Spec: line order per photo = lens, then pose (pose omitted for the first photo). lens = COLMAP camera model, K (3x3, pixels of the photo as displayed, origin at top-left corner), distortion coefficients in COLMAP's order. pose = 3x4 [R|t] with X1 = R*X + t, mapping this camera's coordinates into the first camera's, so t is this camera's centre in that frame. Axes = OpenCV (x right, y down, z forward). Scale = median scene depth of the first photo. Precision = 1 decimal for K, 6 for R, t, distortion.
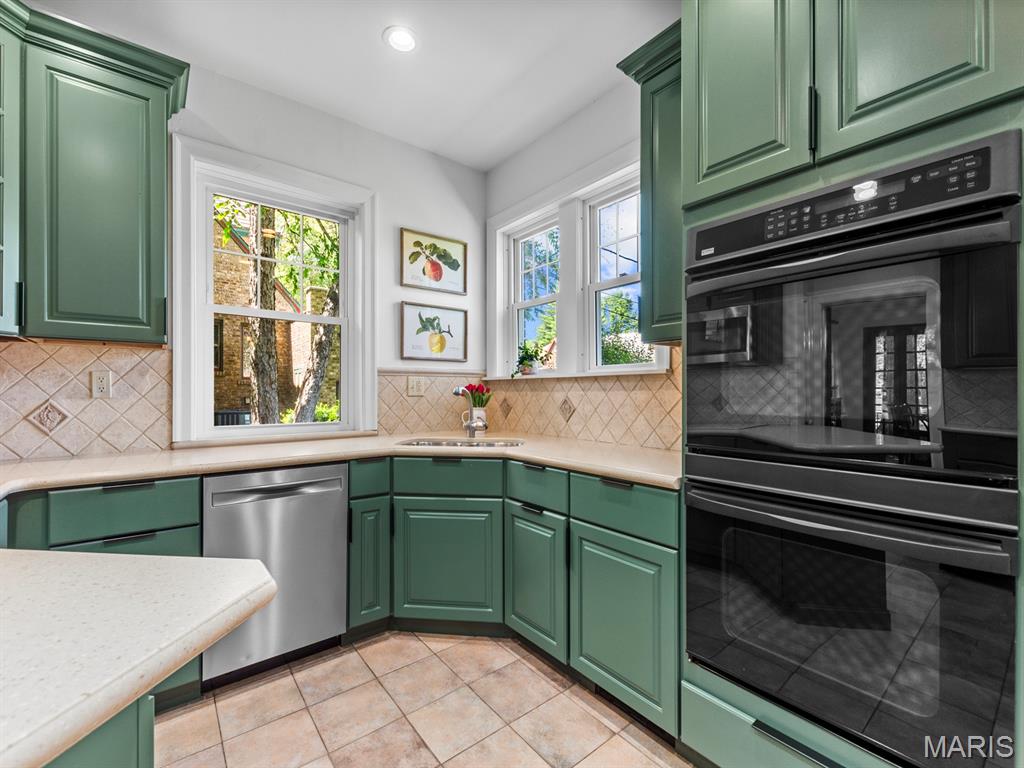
lens RADIAL K [[443.2, 0, 508.7], [0, 443.2, 390.1], [0, 0, 1]] dist [0.002227, -0.000634]
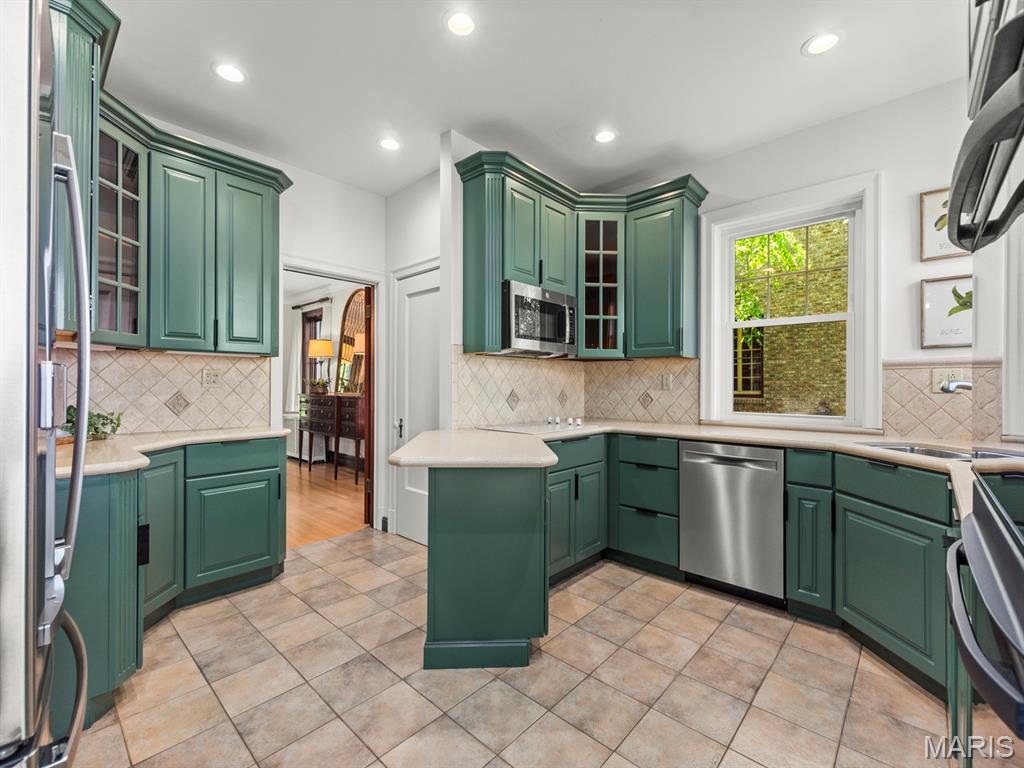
lens RADIAL K [[443.2, 0, 510.2], [0, 443.2, 380.1], [0, 0, 1]] dist [0.002227, -0.000634]
pose [[0.154408, -0.008714, -0.987969, 0.632901], [0.000028, 0.999961, -0.008815, -0.003614], [0.988007, 0.001333, 0.154403, 0.129265]]
